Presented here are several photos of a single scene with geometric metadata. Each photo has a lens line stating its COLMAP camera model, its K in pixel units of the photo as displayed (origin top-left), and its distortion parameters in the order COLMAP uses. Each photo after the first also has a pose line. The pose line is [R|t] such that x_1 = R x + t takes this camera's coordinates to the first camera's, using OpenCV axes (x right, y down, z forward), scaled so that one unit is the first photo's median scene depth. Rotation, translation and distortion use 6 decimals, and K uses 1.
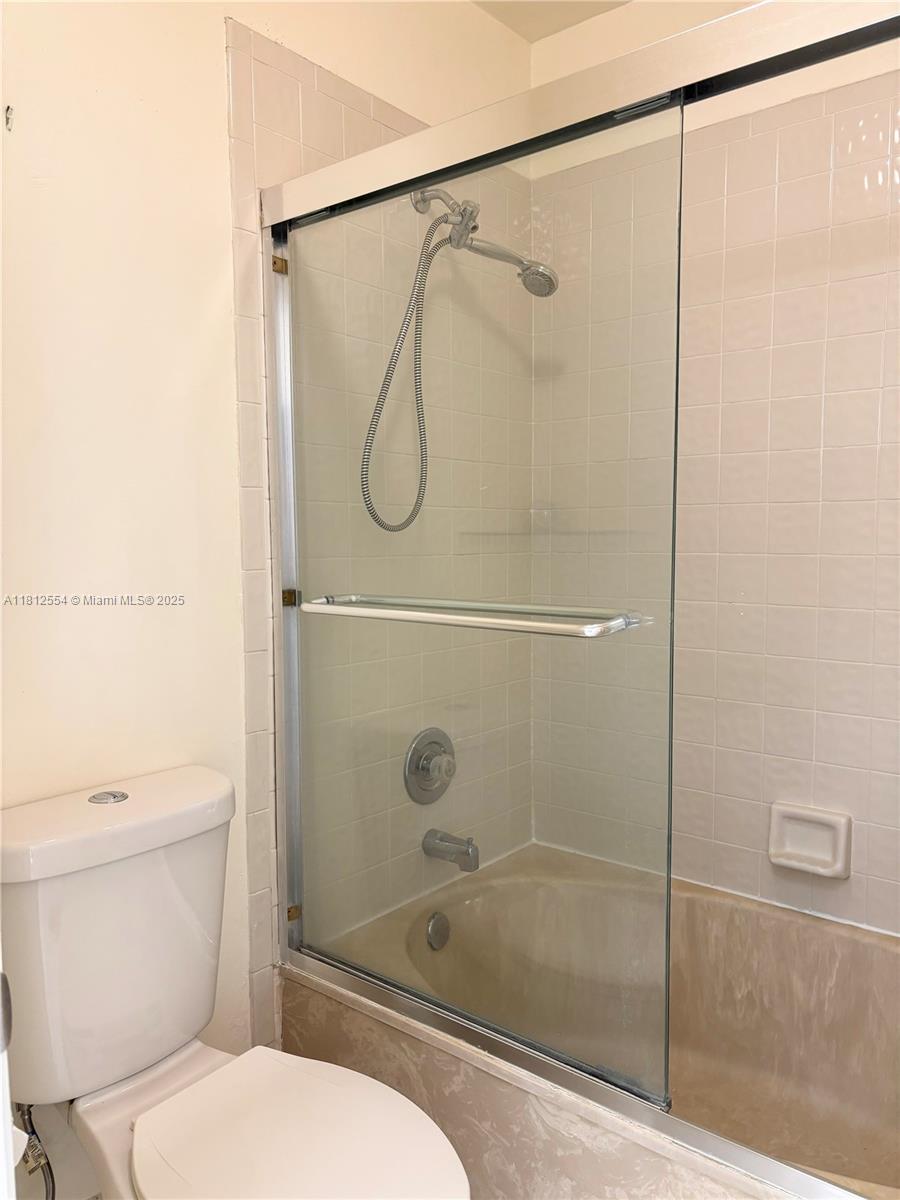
lens RADIAL K [[905.2, 0, 450.5], [0, 905.2, 601.2], [0, 0, 1]] dist [0.003115, 0.002722]
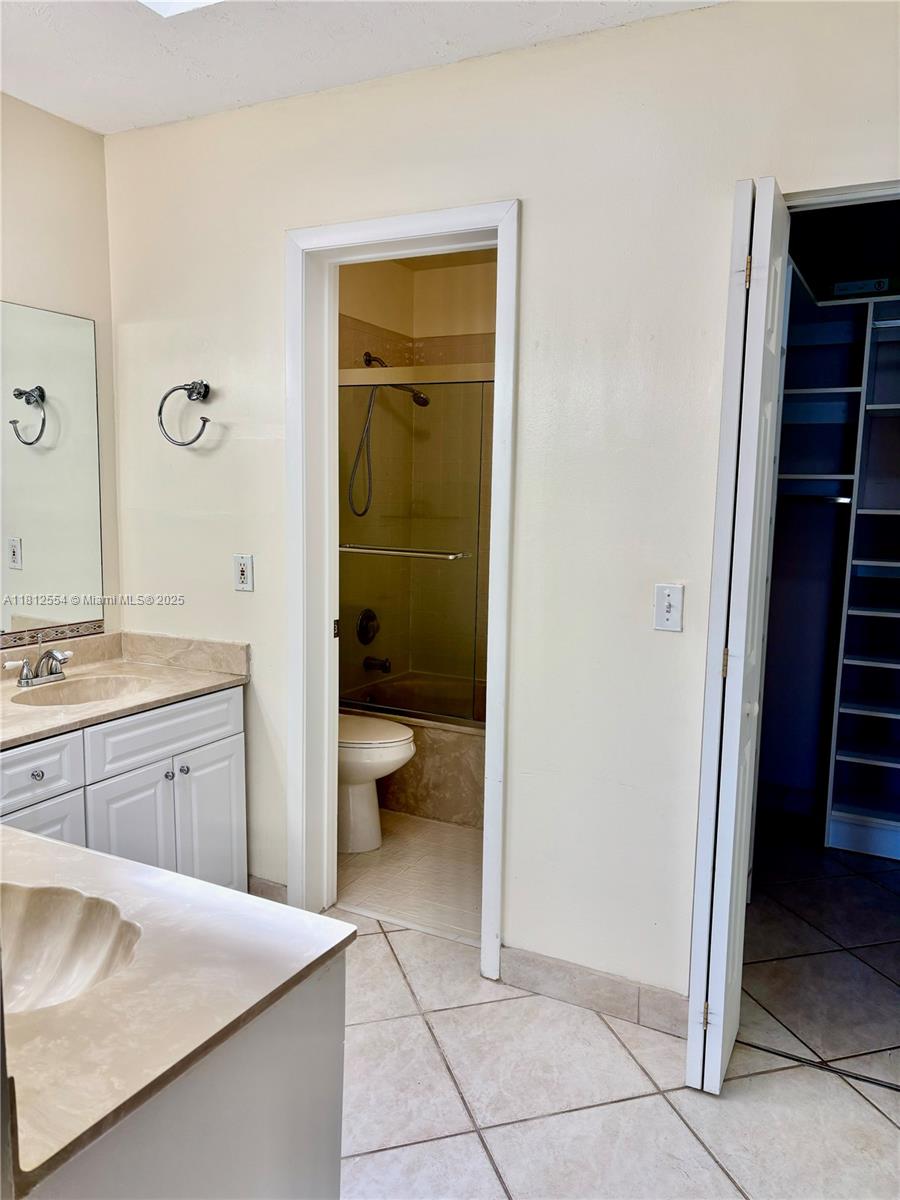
lens RADIAL K [[905.2, 0, 450.0], [0, 905.2, 600.9], [0, 0, 1]] dist [0.003115, 0.002722]
pose [[0.980135, 0.003872, 0.198295, -0.259800], [-0.013428, 0.998811, 0.046869, 0.020554], [-0.197878, -0.048601, 0.979021, -1.141450]]
